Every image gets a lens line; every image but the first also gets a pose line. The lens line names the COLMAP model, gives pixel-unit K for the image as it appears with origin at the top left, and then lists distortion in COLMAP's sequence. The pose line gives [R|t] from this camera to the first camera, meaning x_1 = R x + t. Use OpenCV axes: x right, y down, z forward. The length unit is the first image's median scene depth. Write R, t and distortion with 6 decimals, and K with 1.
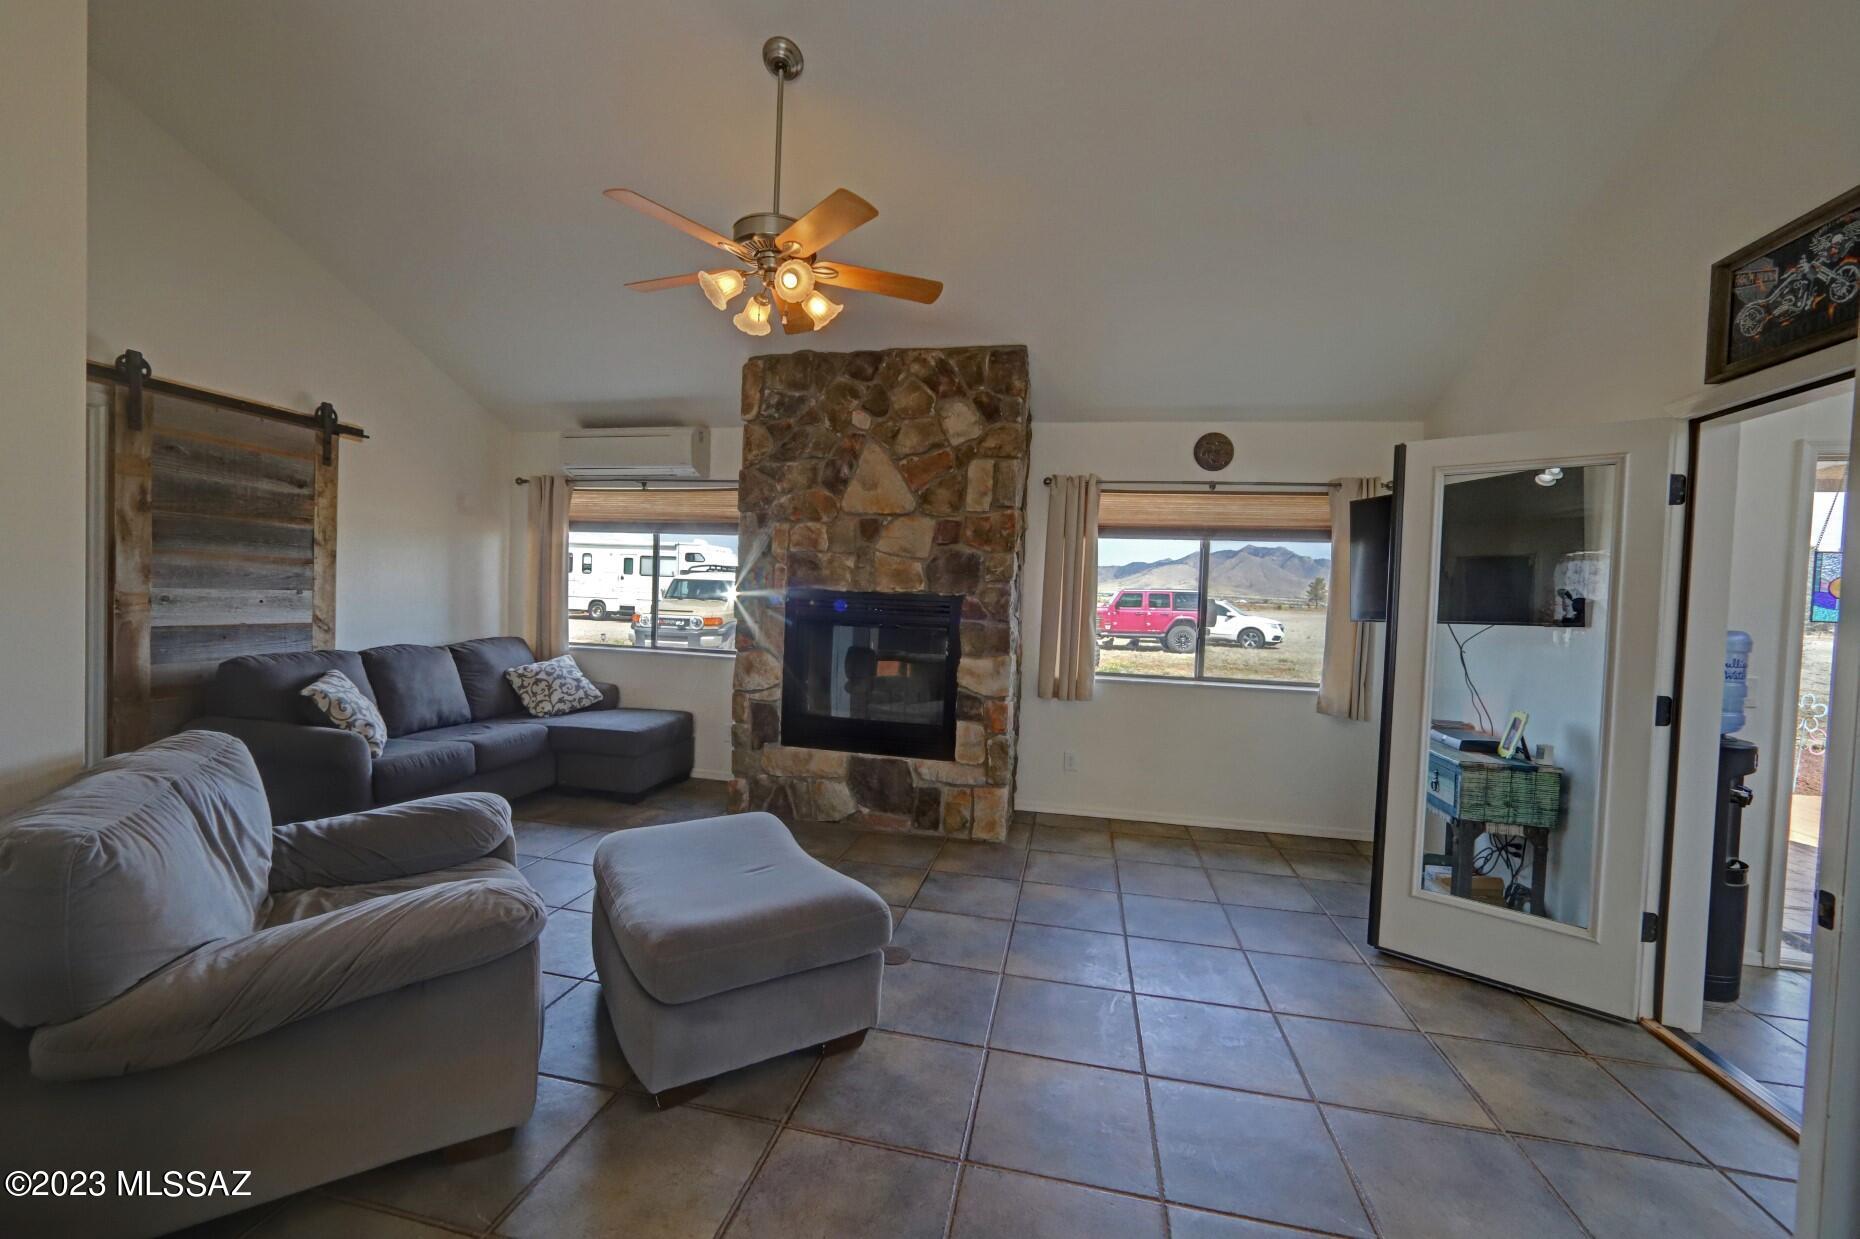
lens RADIAL K [[738.3, 0, 931.0], [0, 738.3, 616.0], [0, 0, 1]] dist [-0.034125, 0.014941]
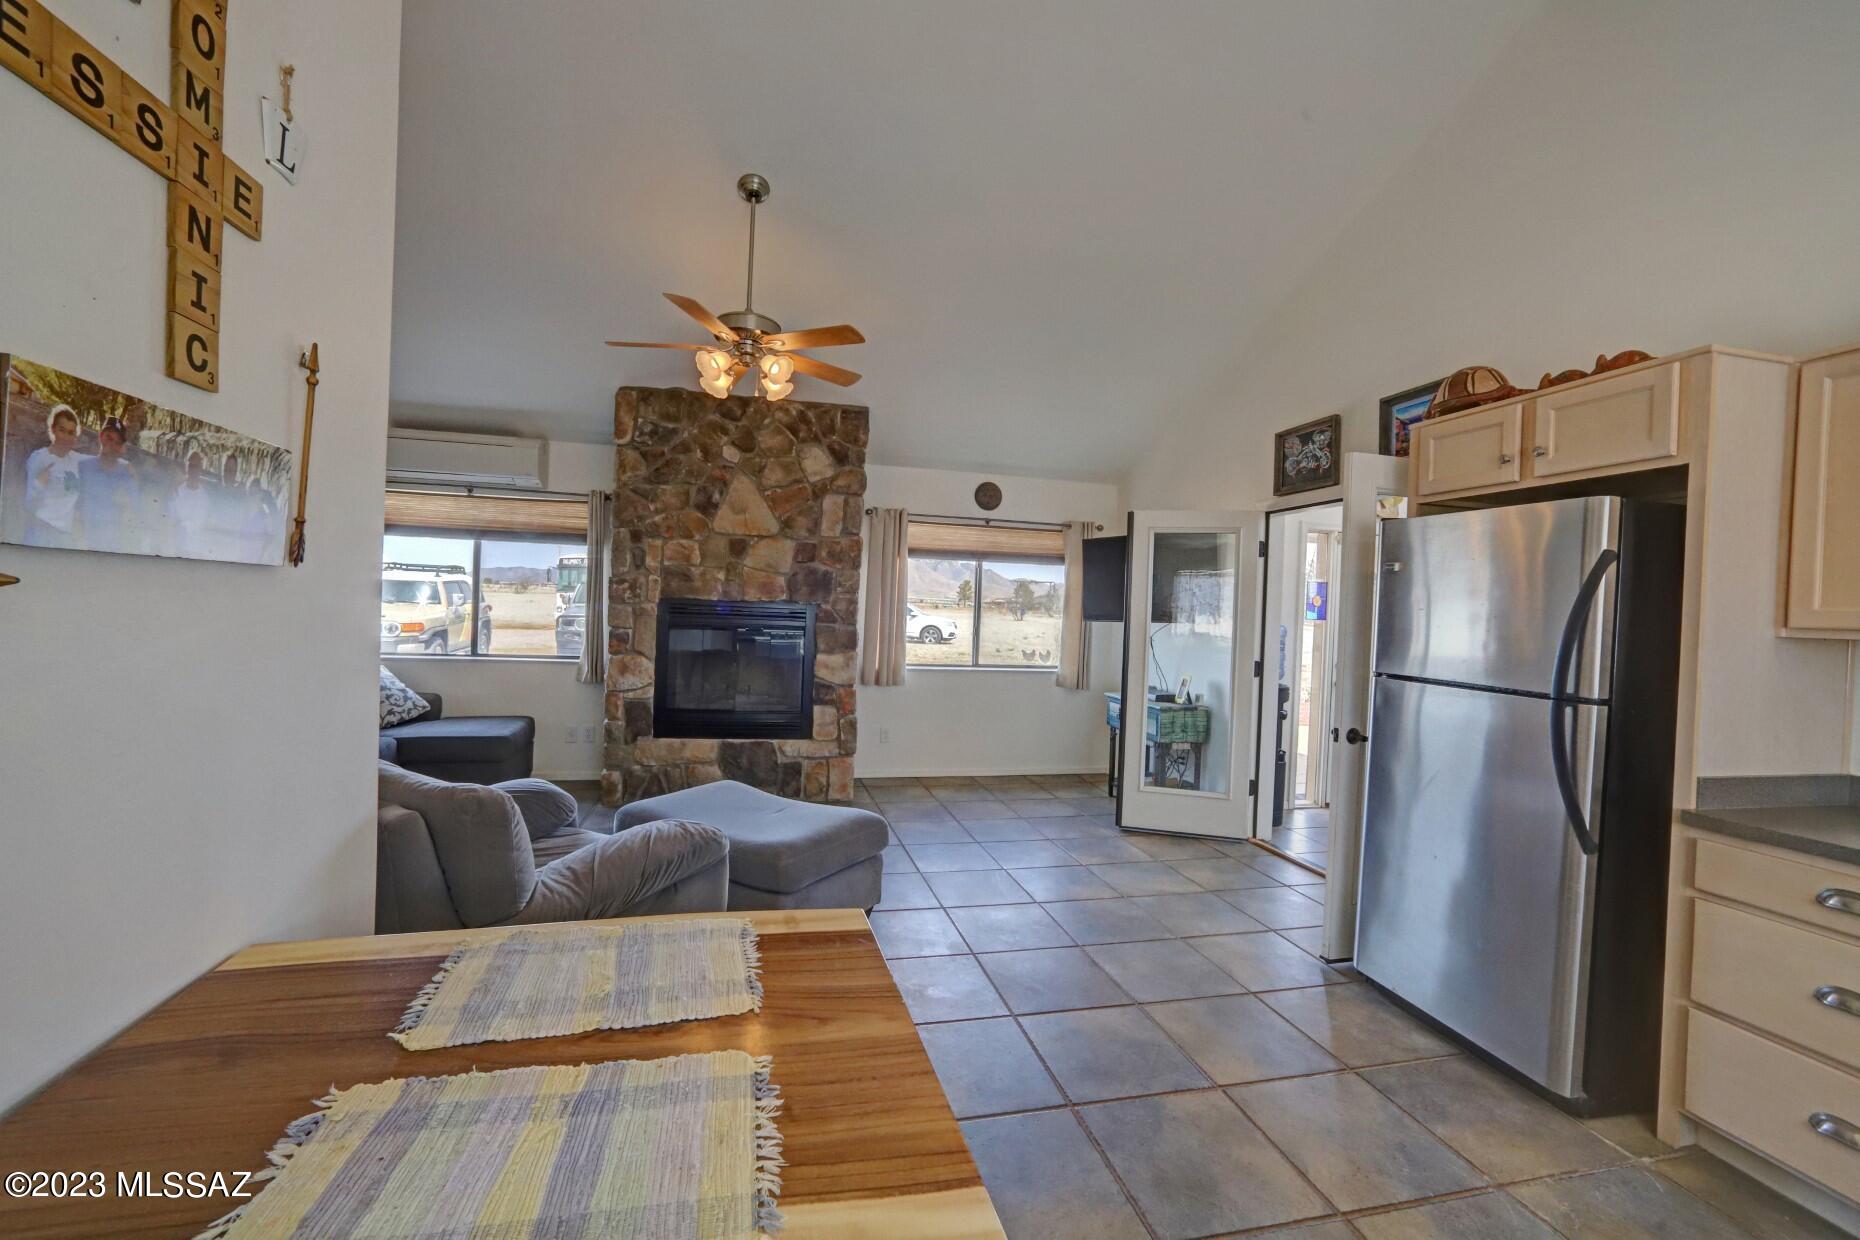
lens RADIAL K [[738.3, 0, 931.0], [0, 738.3, 616.5], [0, 0, 1]] dist [-0.034125, 0.014941]
pose [[0.904805, -0.008868, 0.425734, -0.309926], [0.008432, 0.999960, 0.002908, -0.008714], [-0.425743, 0.000959, 0.904844, -0.195023]]
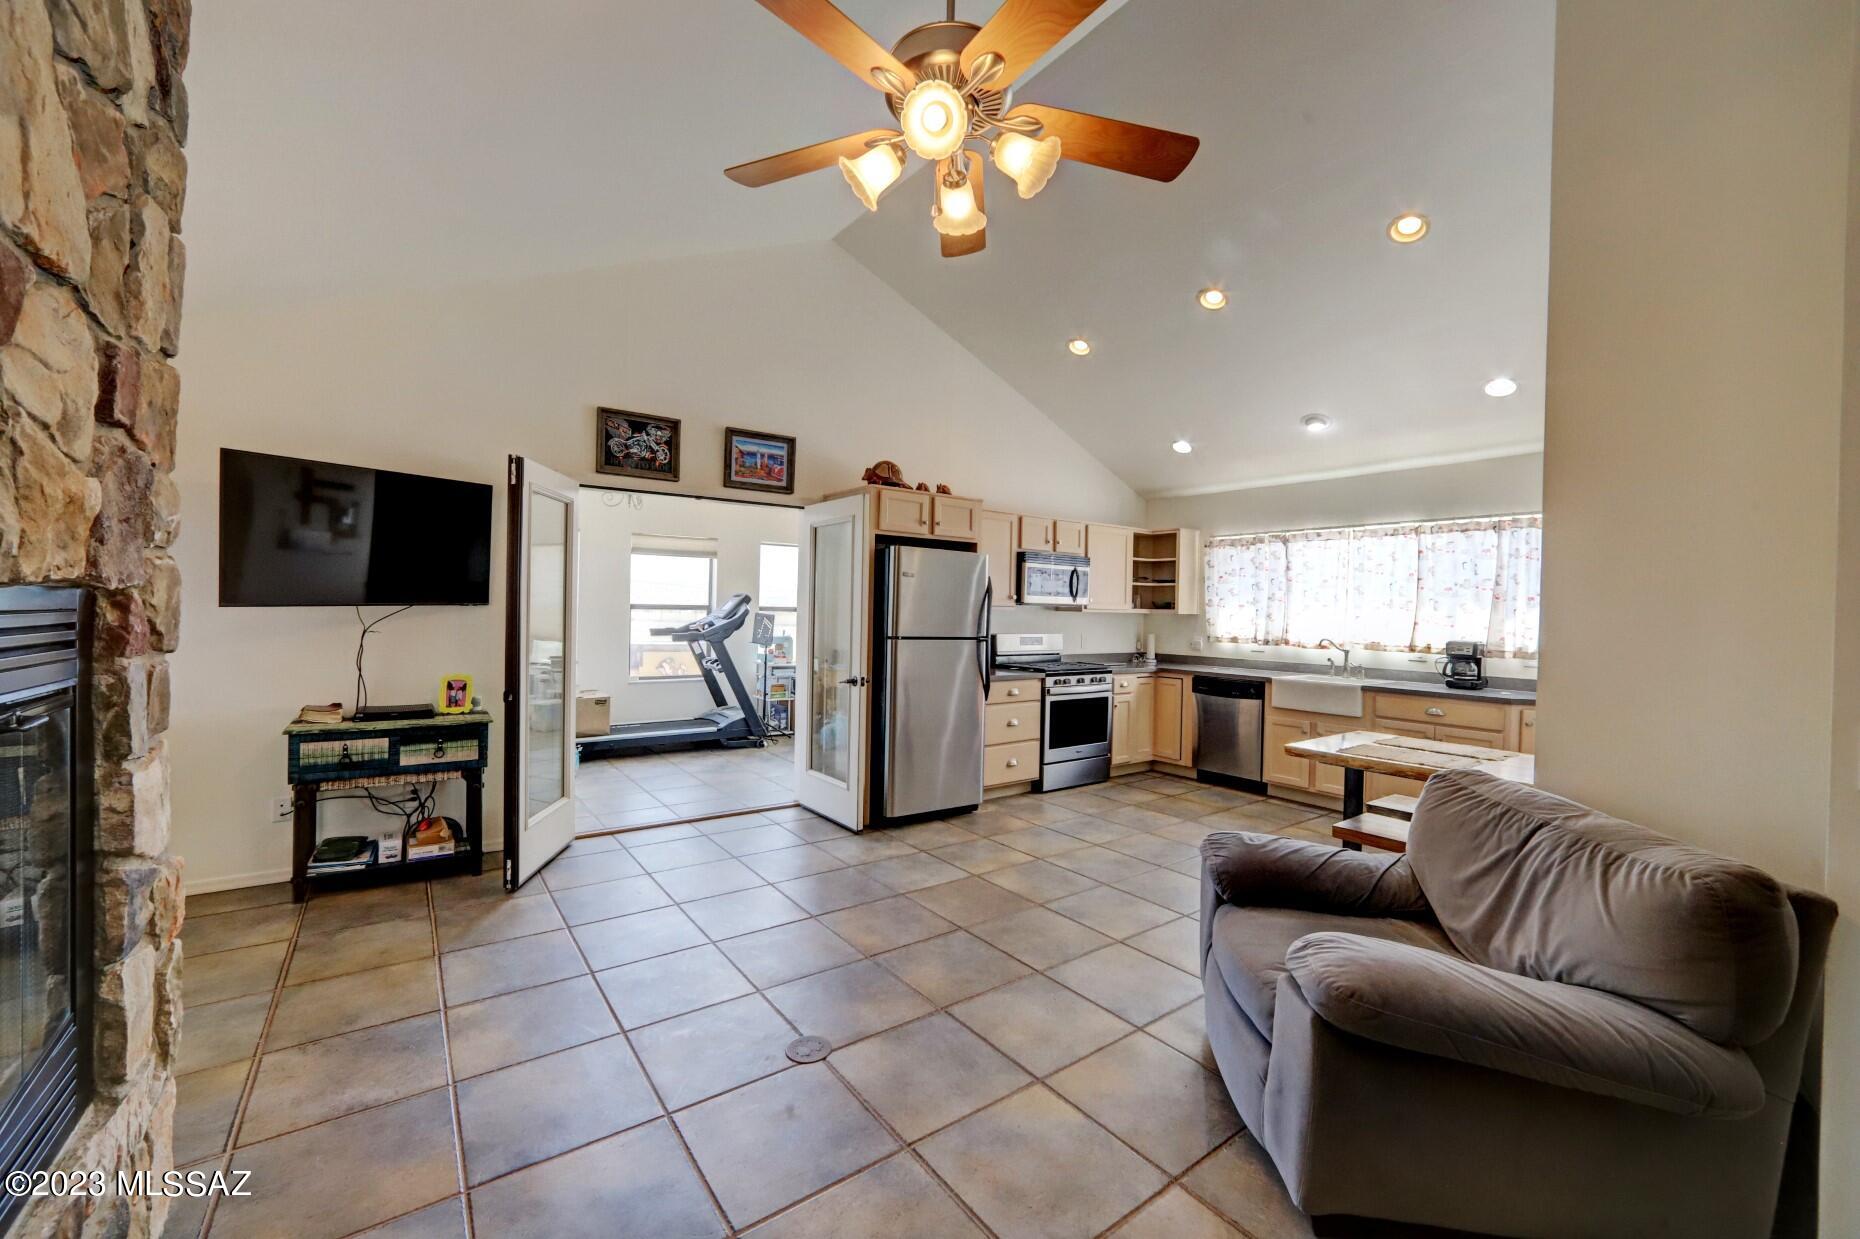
lens RADIAL K [[738.3, 0, 931.0], [0, 738.3, 616.0], [0, 0, 1]] dist [-0.034125, 0.014941]
pose [[-0.735495, -0.056791, 0.675146, -0.445347], [-0.030293, 0.998241, 0.050968, -0.041485], [-0.676853, 0.017035, -0.735921, 0.981591]]
